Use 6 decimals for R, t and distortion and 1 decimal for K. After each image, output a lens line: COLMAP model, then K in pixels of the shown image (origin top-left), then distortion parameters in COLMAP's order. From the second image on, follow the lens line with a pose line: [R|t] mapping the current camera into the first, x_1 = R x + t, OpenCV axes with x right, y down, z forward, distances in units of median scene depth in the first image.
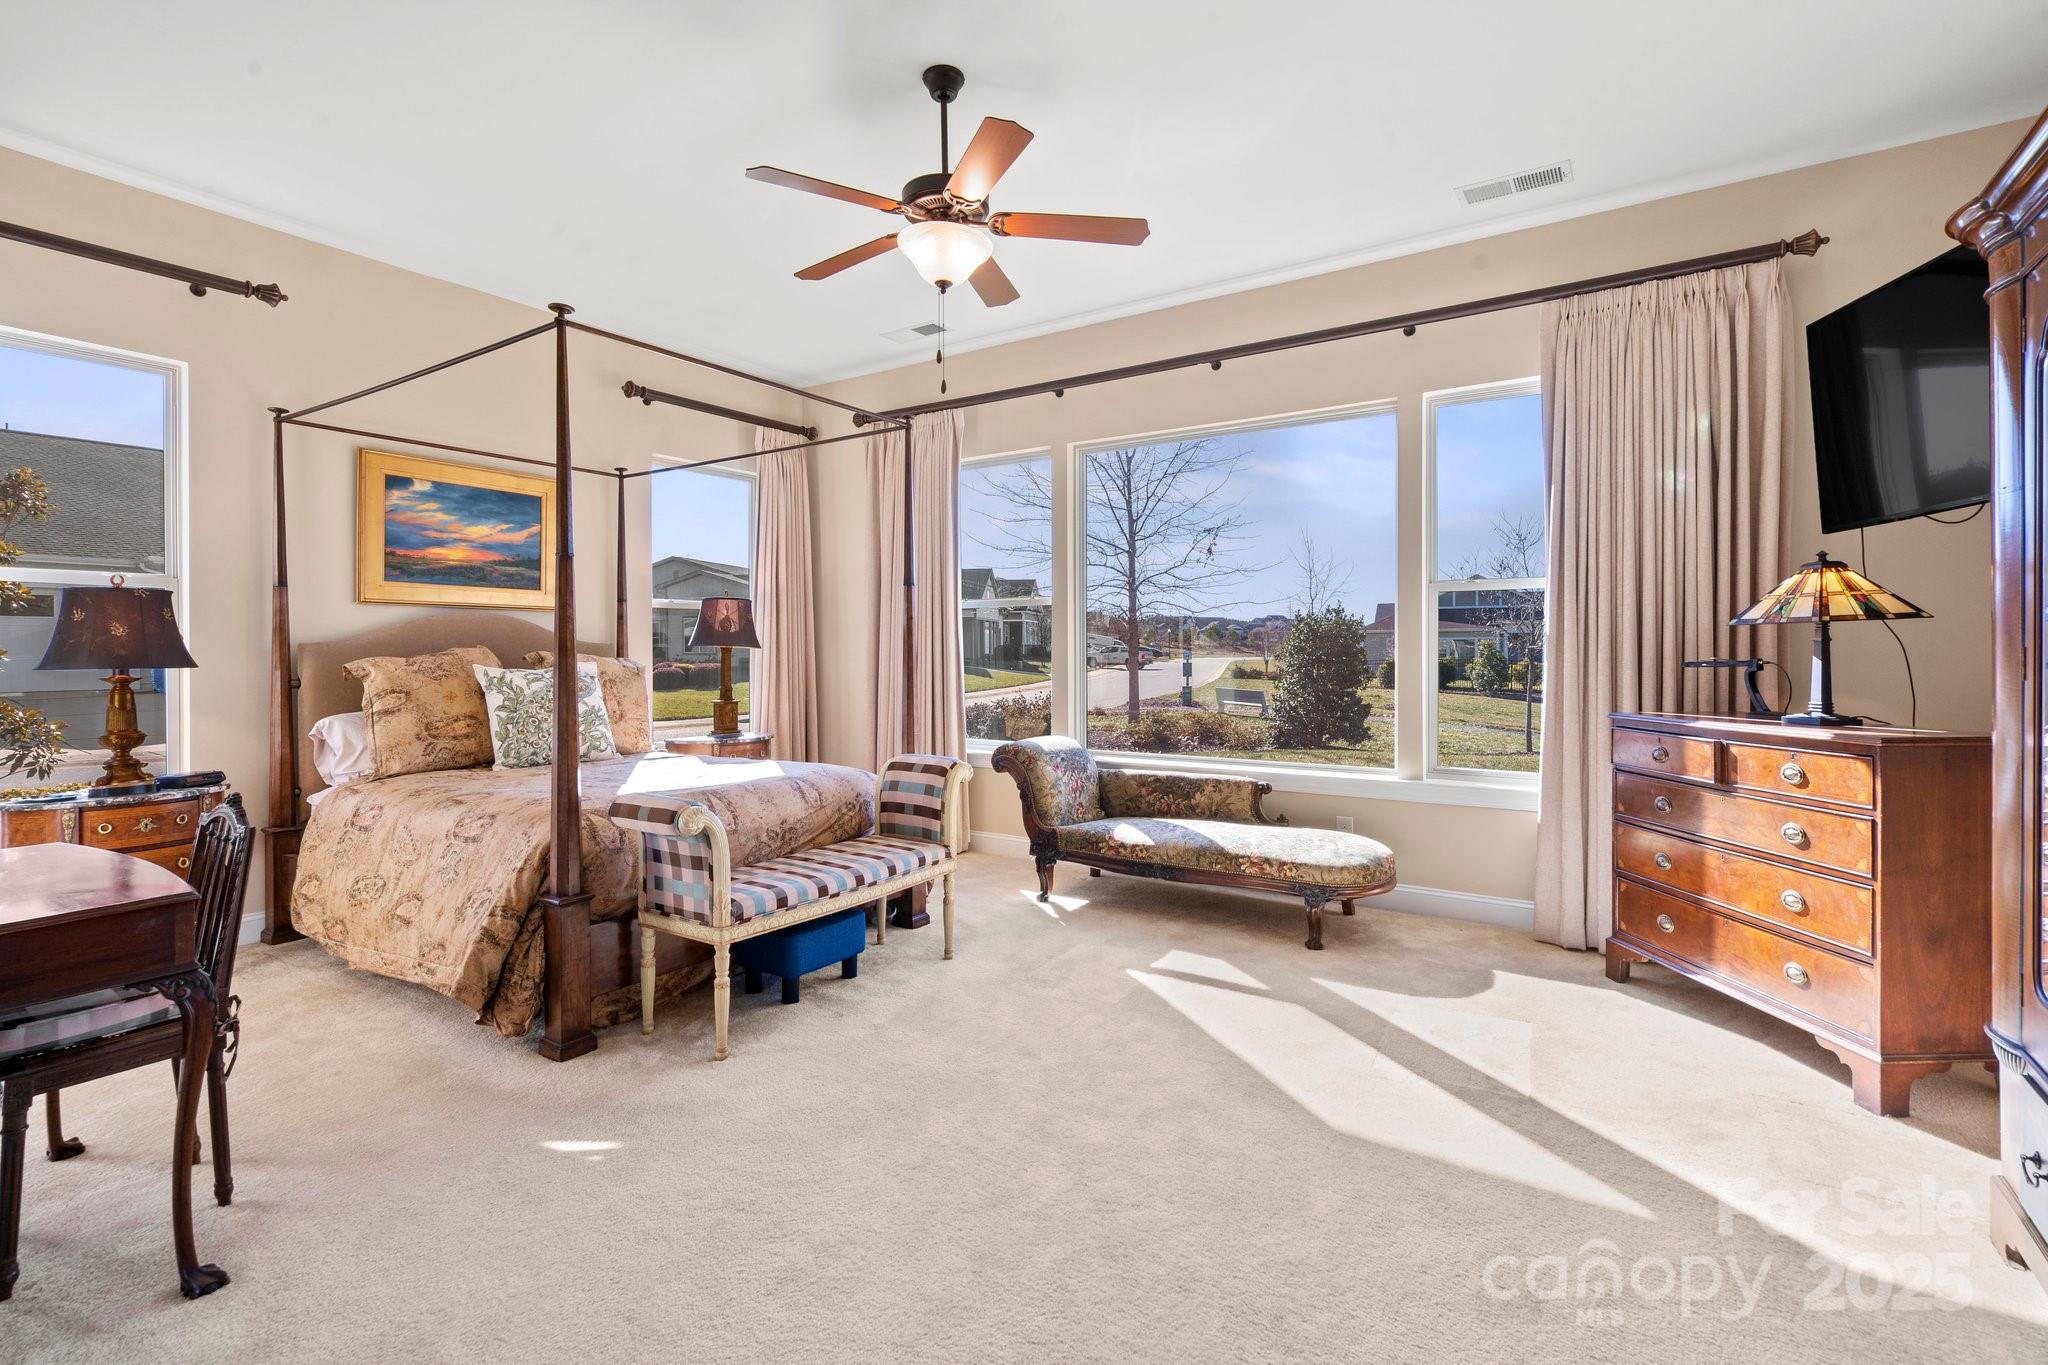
lens RADIAL K [[946.5, 0, 1019.4], [0, 946.5, 672.7], [0, 0, 1]] dist [-0.000436, 0.000499]
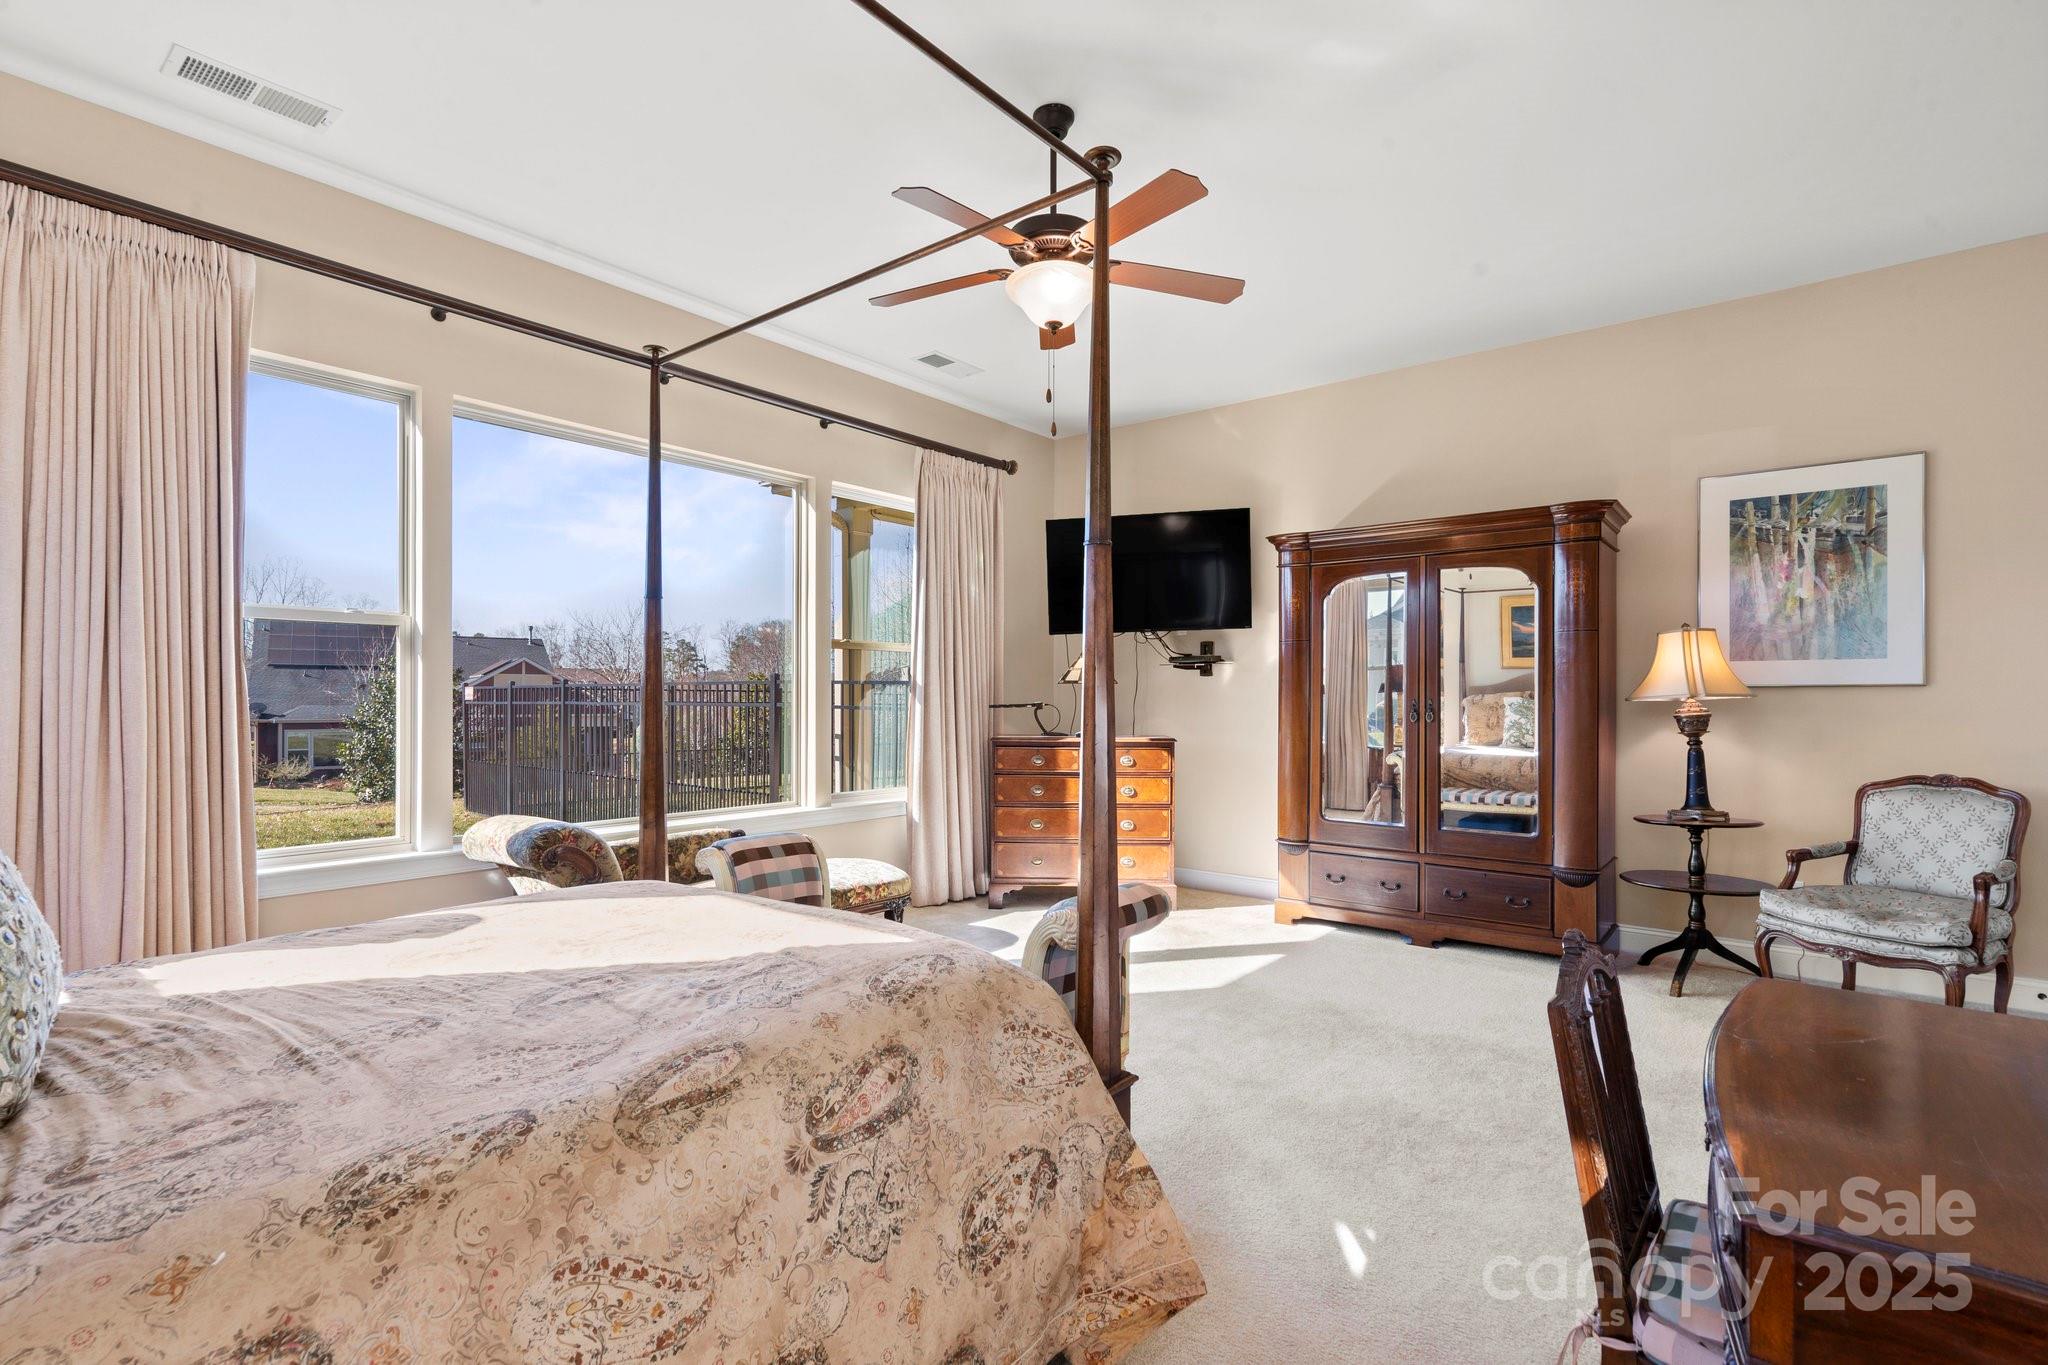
lens RADIAL K [[948.2, 0, 1029.0], [0, 948.2, 690.0], [0, 0, 1]] dist [-0.002275, 0.000253]
pose [[0.086169, 0.009678, 0.996234, -1.013179], [0.017560, 0.999783, -0.011231, -0.018046], [-0.996126, 0.018462, 0.085980, 0.888193]]
